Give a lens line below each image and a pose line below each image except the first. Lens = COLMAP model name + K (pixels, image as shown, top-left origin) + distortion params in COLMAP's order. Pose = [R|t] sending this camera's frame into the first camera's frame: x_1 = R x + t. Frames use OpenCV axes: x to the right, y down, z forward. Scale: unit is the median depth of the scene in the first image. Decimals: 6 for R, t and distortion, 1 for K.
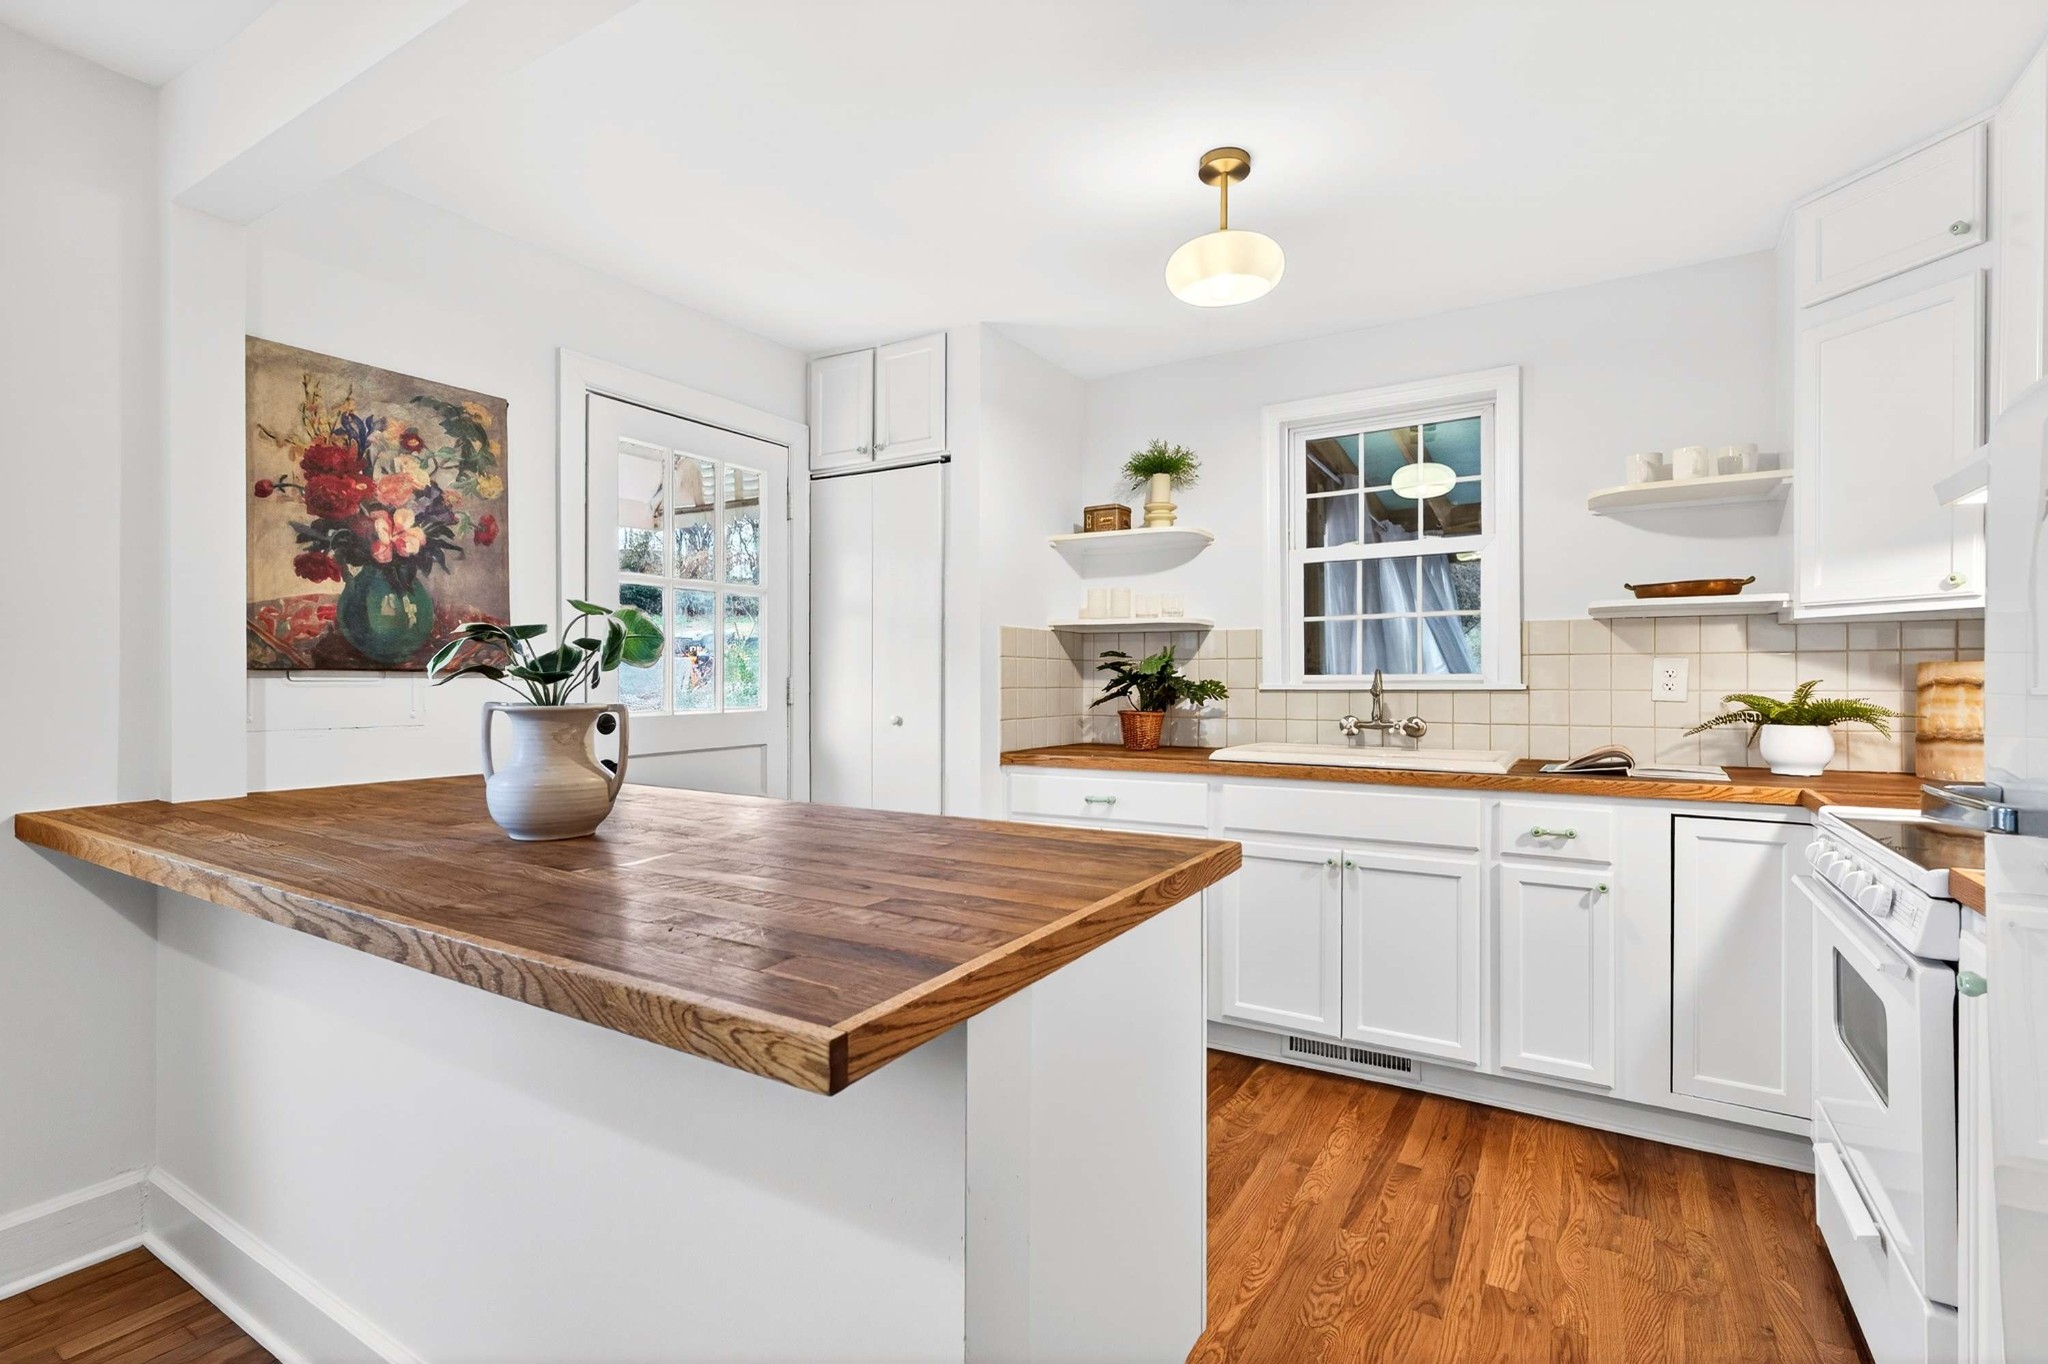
lens RADIAL K [[939.5, 0, 1024.0], [0, 939.5, 682.0], [0, 0, 1]] dist [-0.001125, -0.000141]
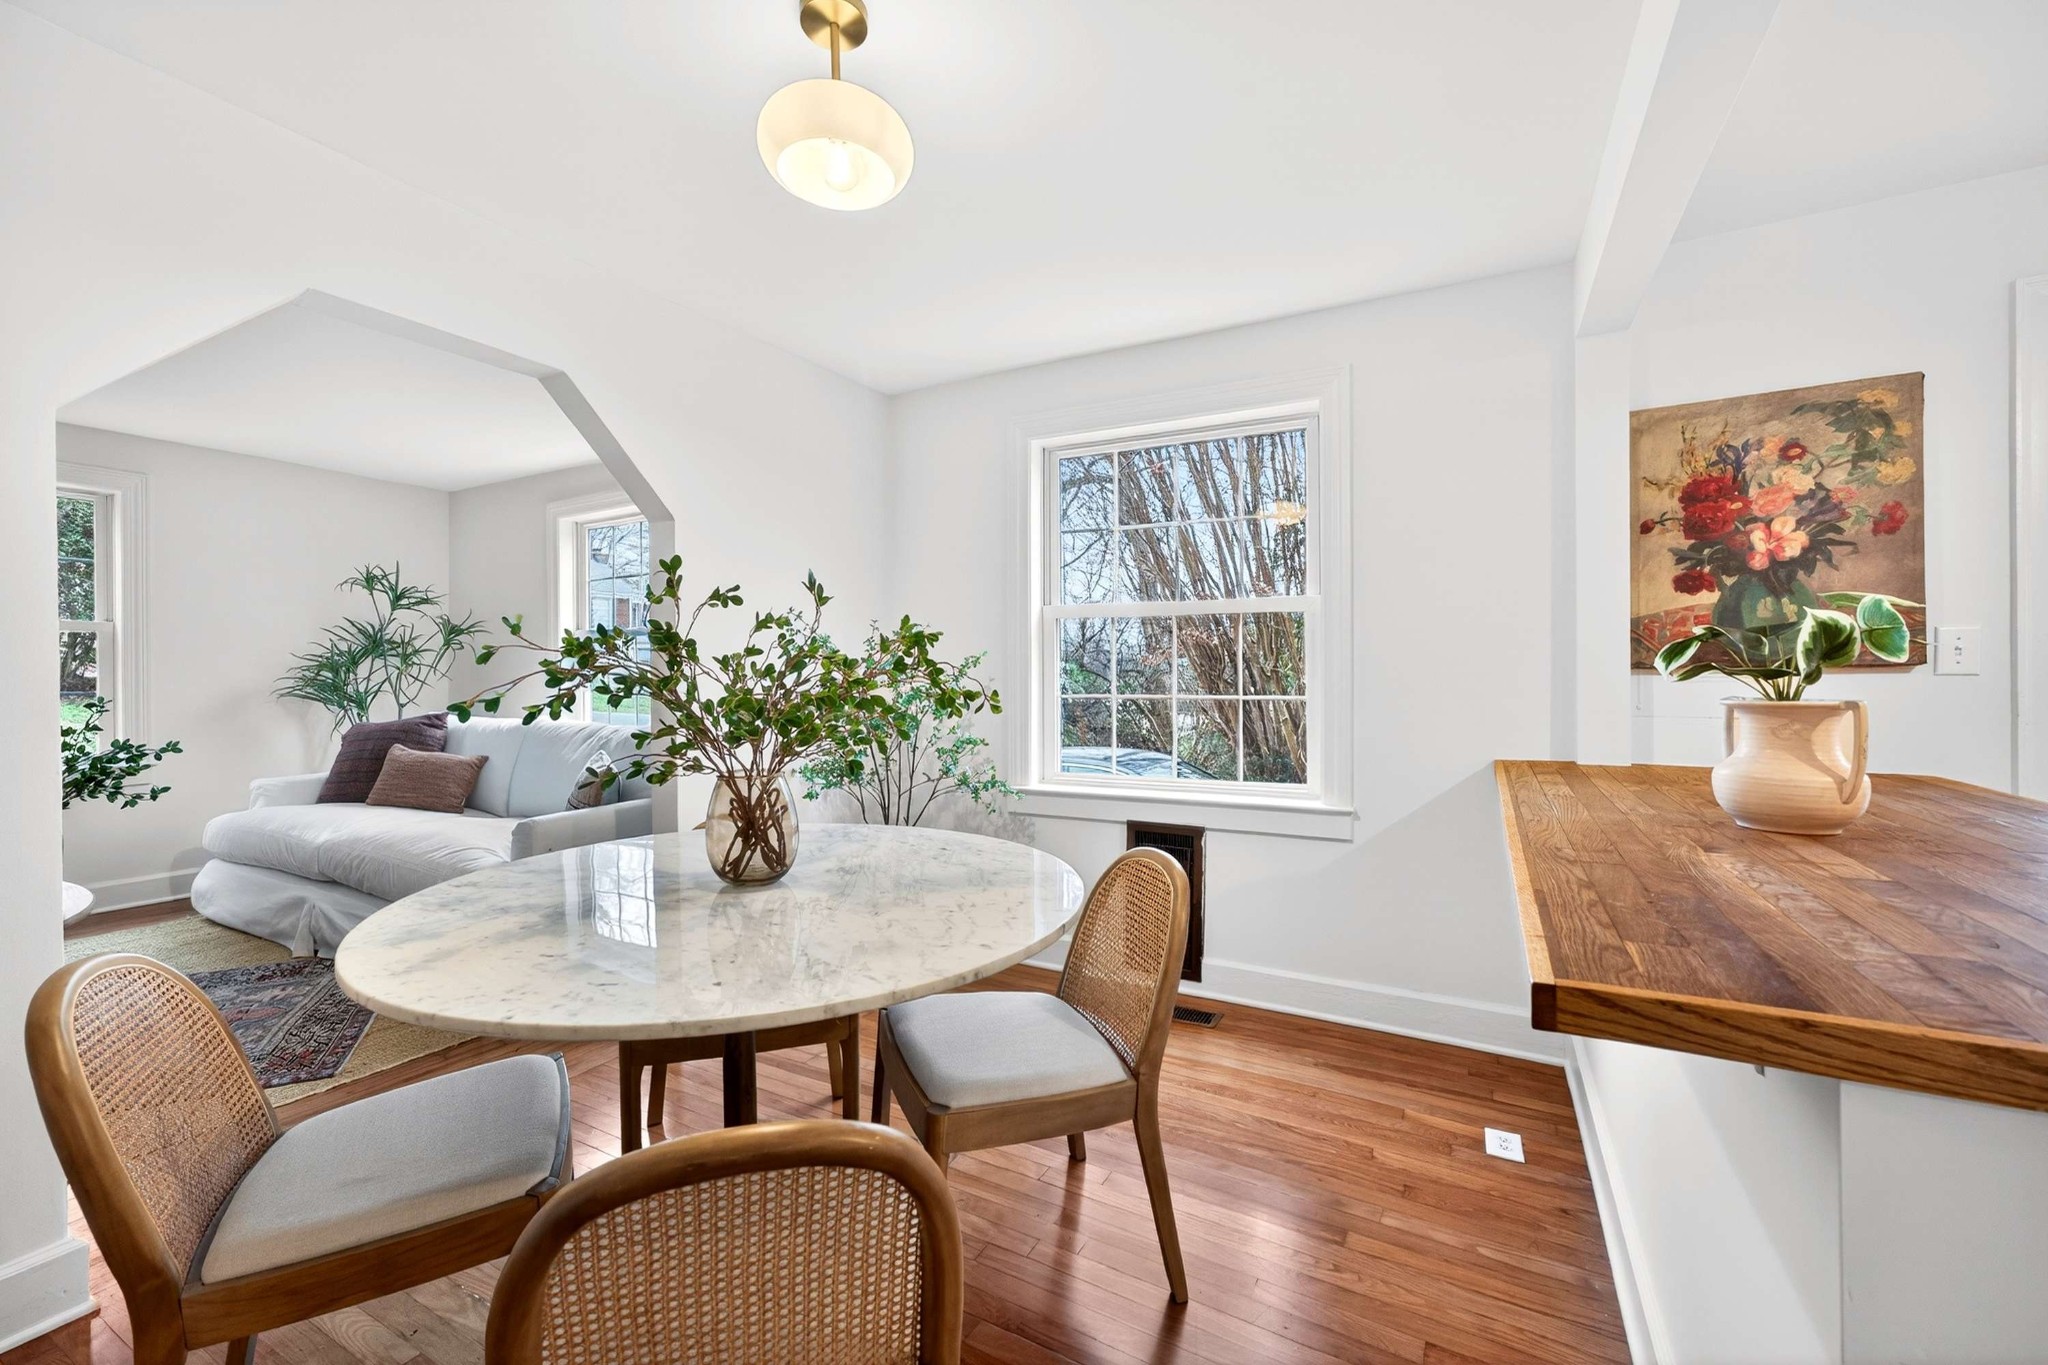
lens RADIAL K [[812.6, 0, 1022.6], [0, 812.6, 679.6], [0, 0, 1]] dist [0.000785, 0.000148]
pose [[0.045080, 0.000046, -0.998983, 0.218598], [0.002448, 0.999997, 0.000157, -0.000311], [0.998980, -0.002452, 0.045080, 0.086460]]
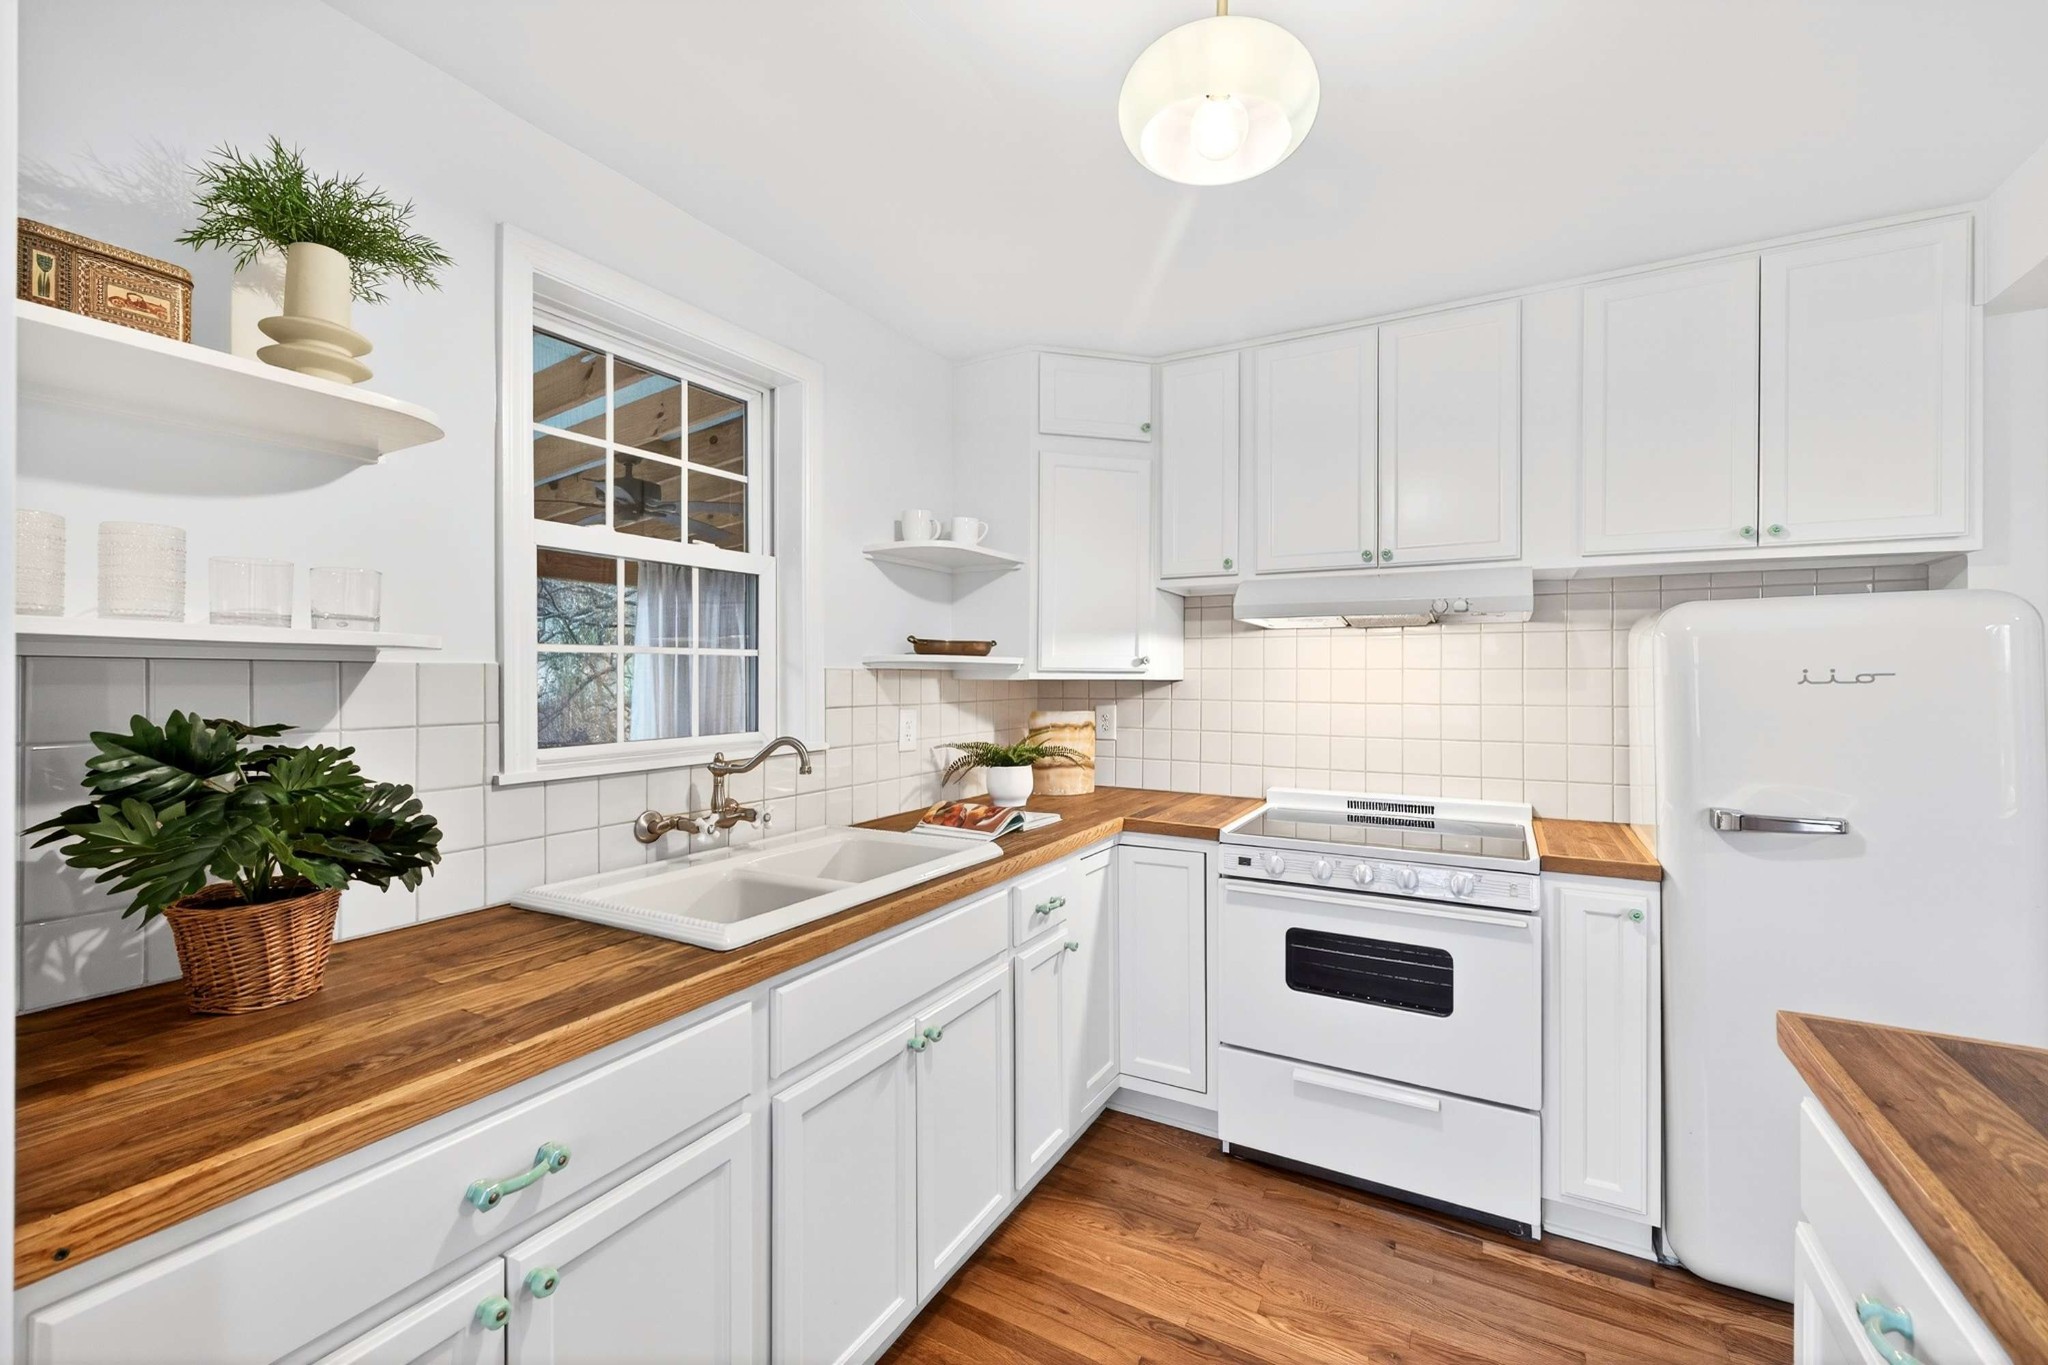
lens RADIAL K [[842.5, 0, 1026.5], [0, 842.5, 674.8], [0, 0, 1]] dist [0.000740, -0.000400]
pose [[-0.037368, 0.004423, 0.999292, -0.278172], [0.002140, 0.999988, -0.004346, -0.067140], [-0.999299, 0.001976, -0.037377, 1.012323]]
